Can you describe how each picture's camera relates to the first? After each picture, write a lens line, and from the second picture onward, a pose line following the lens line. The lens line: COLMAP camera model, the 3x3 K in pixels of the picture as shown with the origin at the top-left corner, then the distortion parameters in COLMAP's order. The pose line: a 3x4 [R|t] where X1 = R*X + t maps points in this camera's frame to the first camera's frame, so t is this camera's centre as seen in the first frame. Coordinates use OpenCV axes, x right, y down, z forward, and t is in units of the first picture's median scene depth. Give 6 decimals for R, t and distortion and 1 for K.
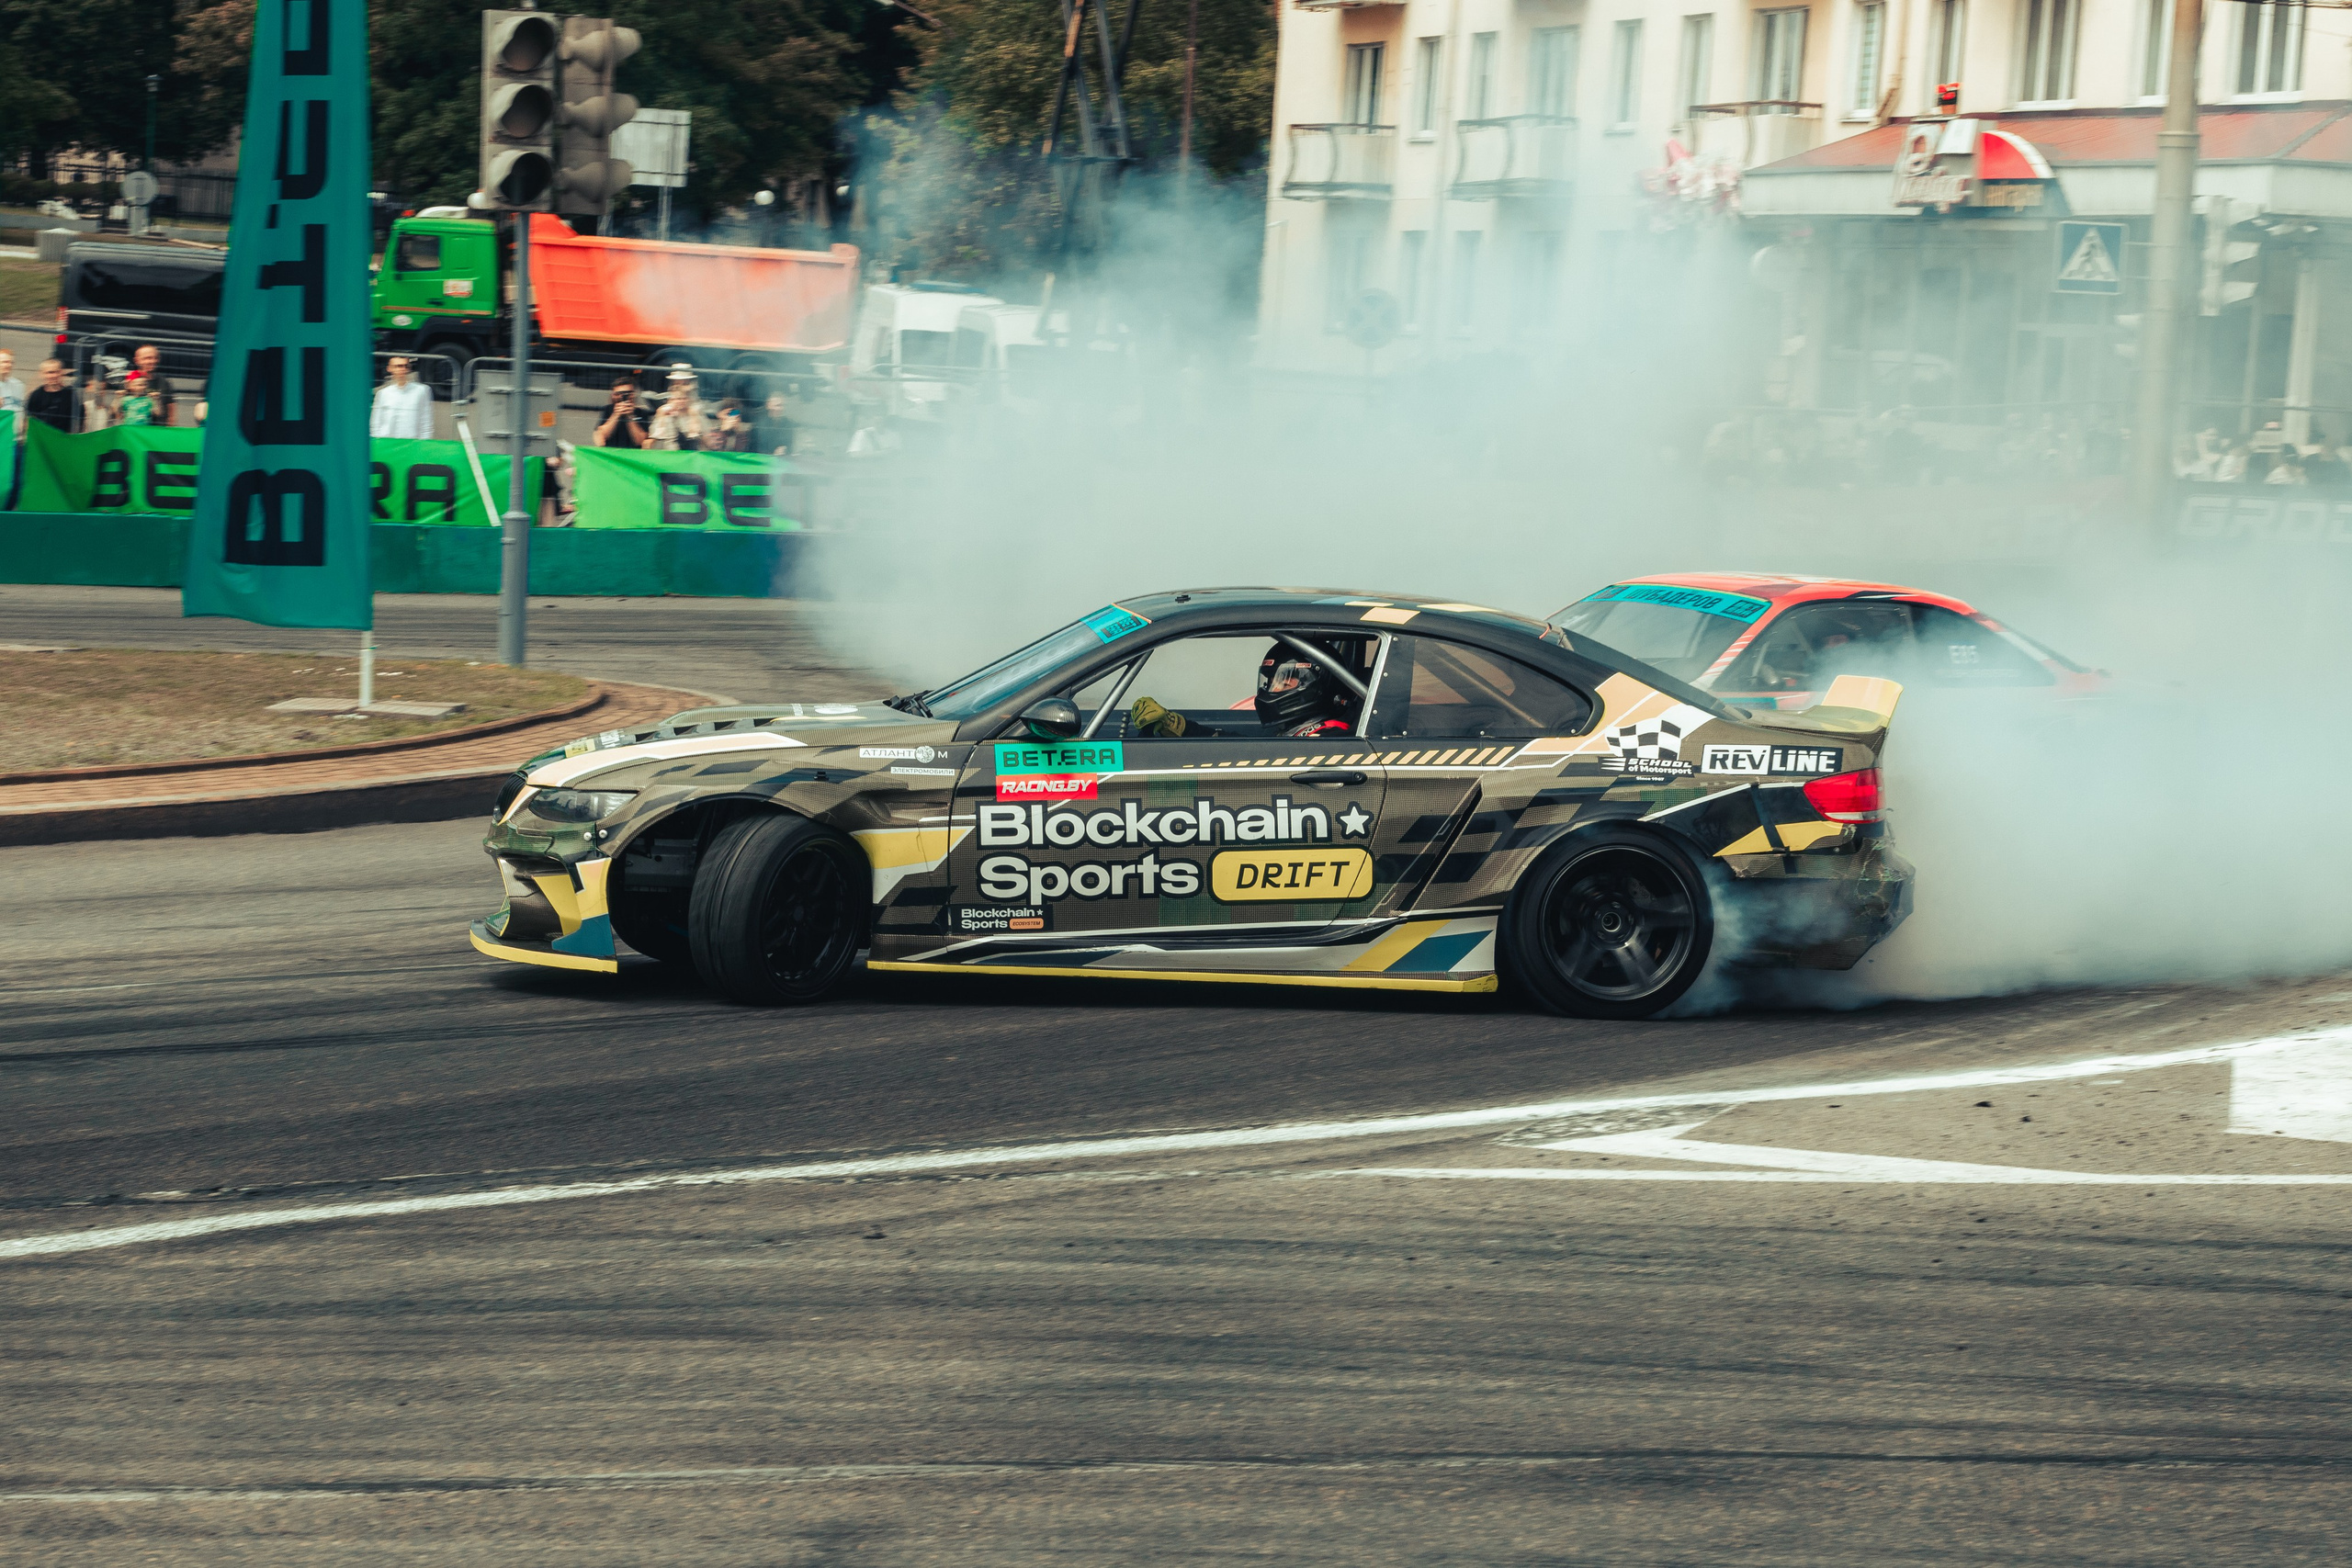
lens RADIAL K [[7034.5, 0, 1176.0], [0, 7034.5, 784.0], [0, 0, 1]] dist [1.528030, -19.246883]
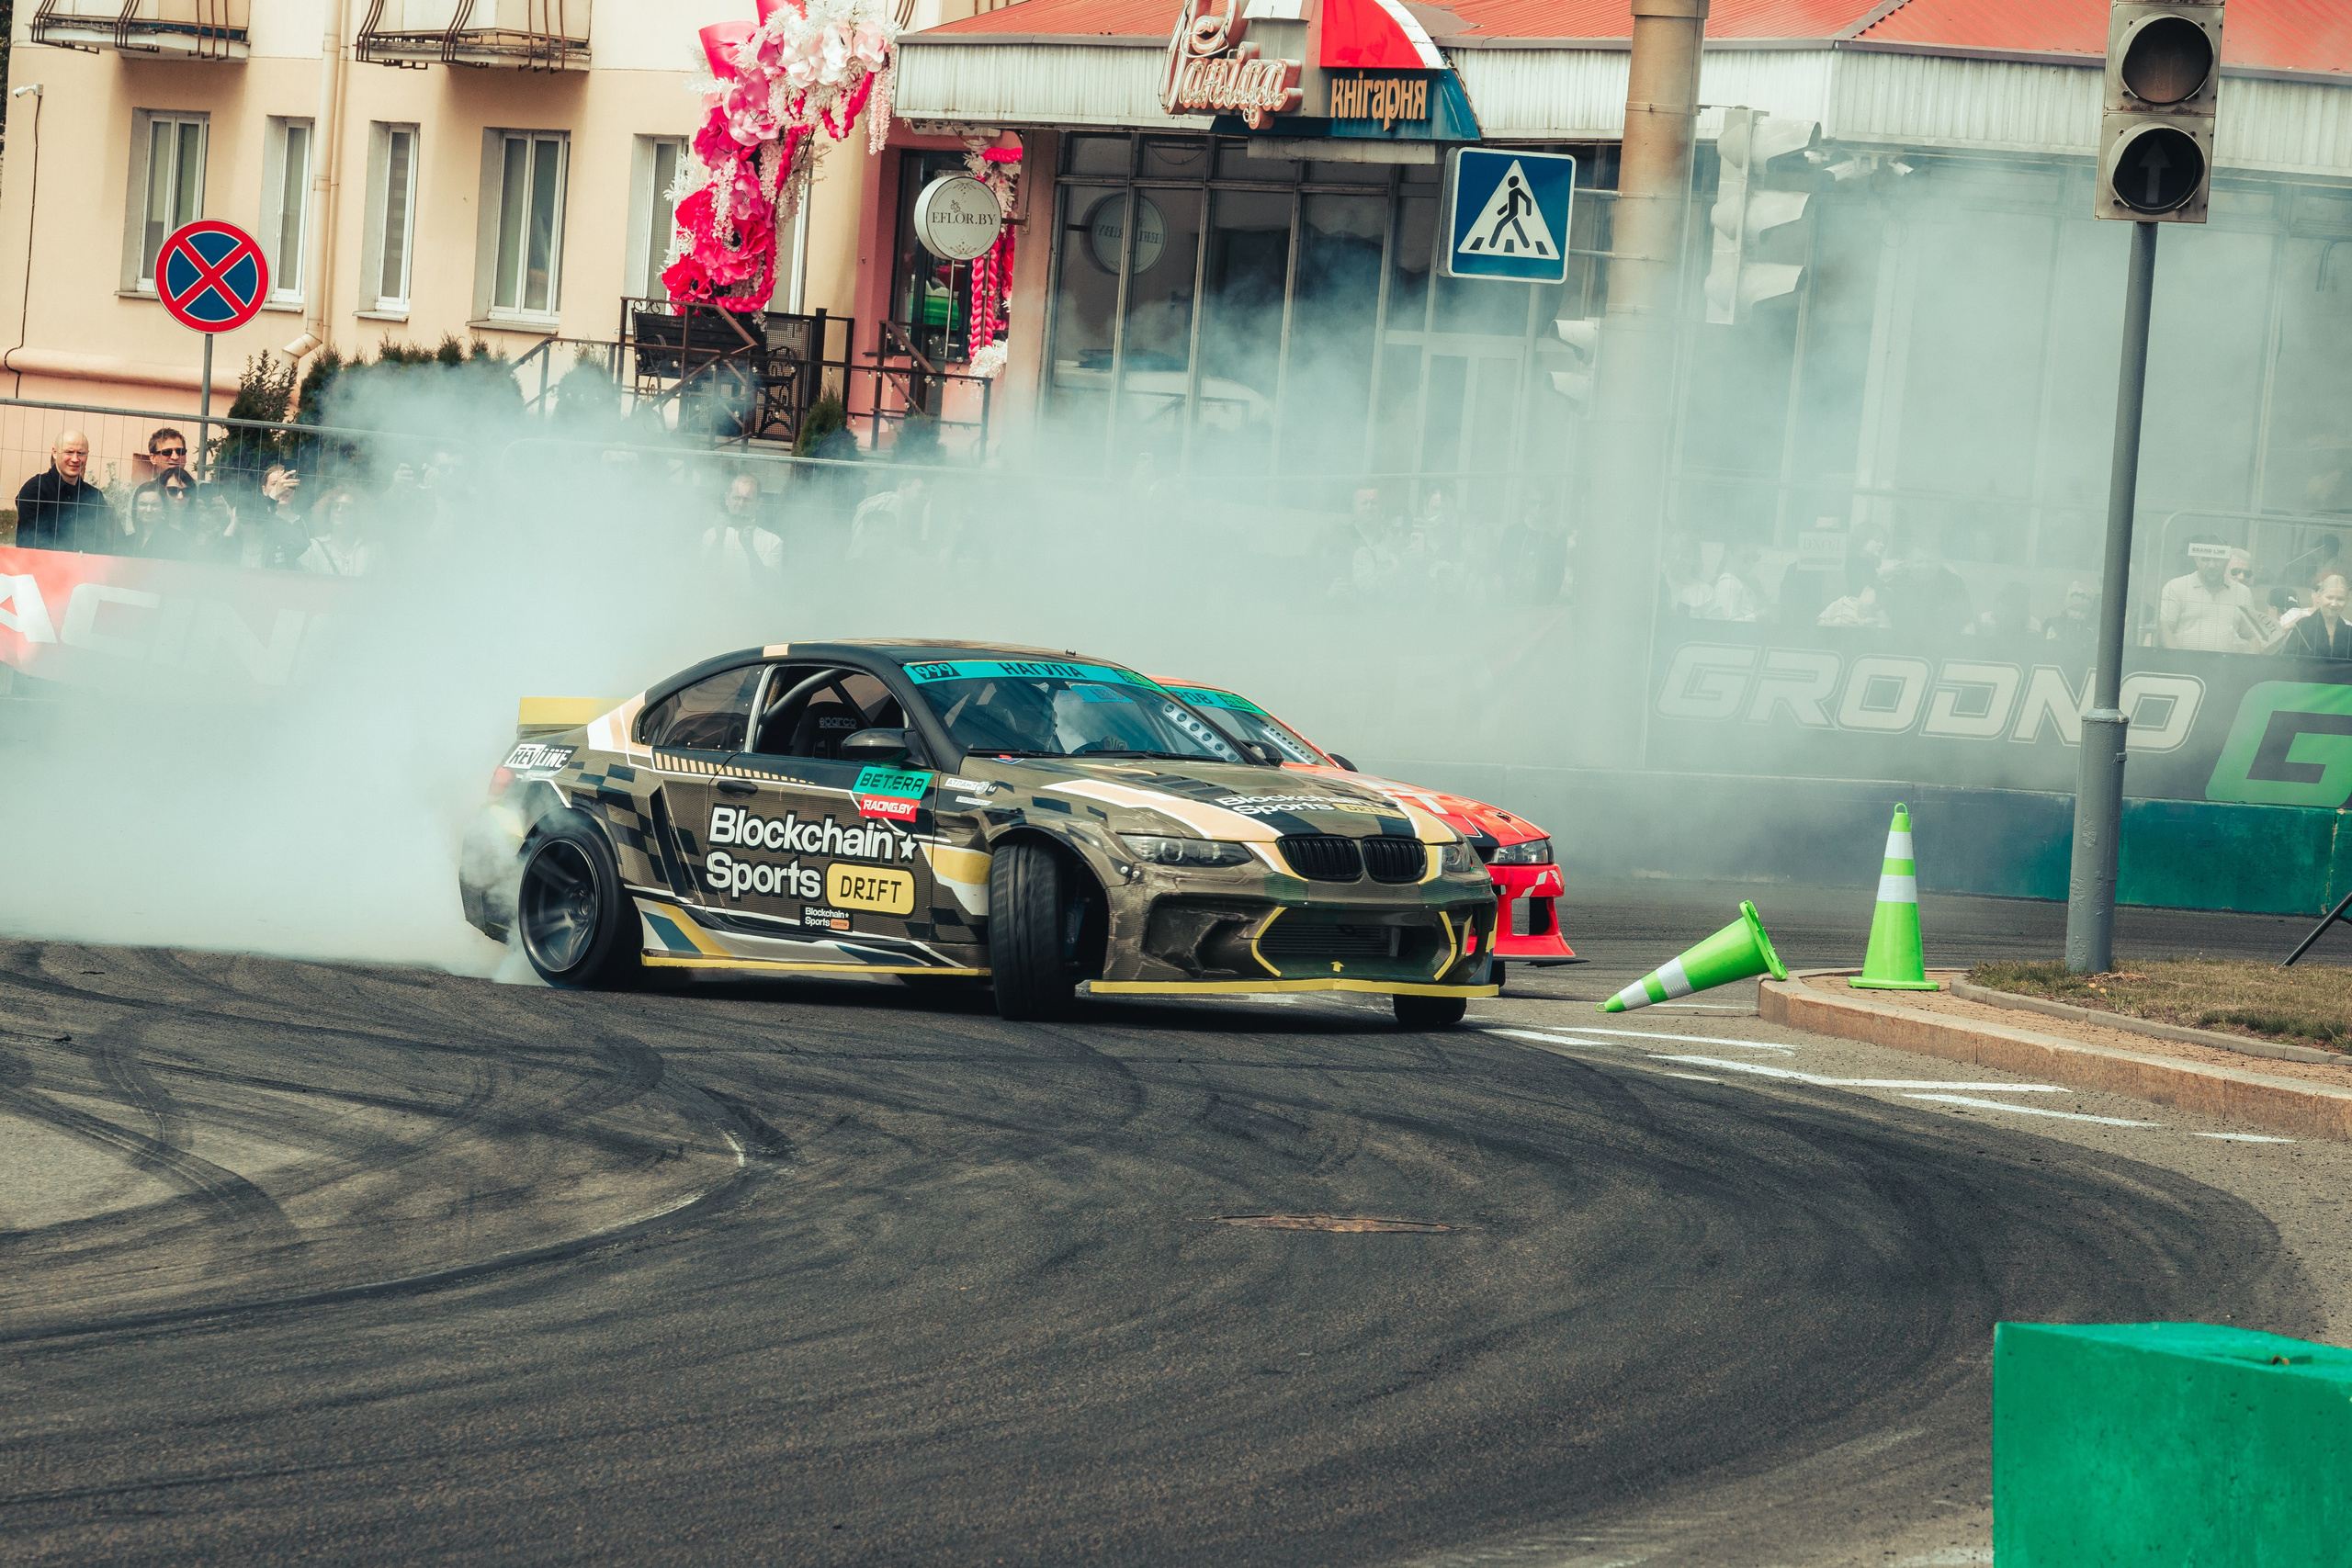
lens RADIAL K [[13518.2, 0, 1128.7], [0, 13518.2, 815.6], [0, 0, 1]] dist [5.764996, -144.900730]
pose [[0.994972, 0.016036, 0.098864, -0.169936], [-0.013414, 0.999542, -0.027126, 0.063586], [-0.099254, 0.025664, 0.994731, -1.302064]]
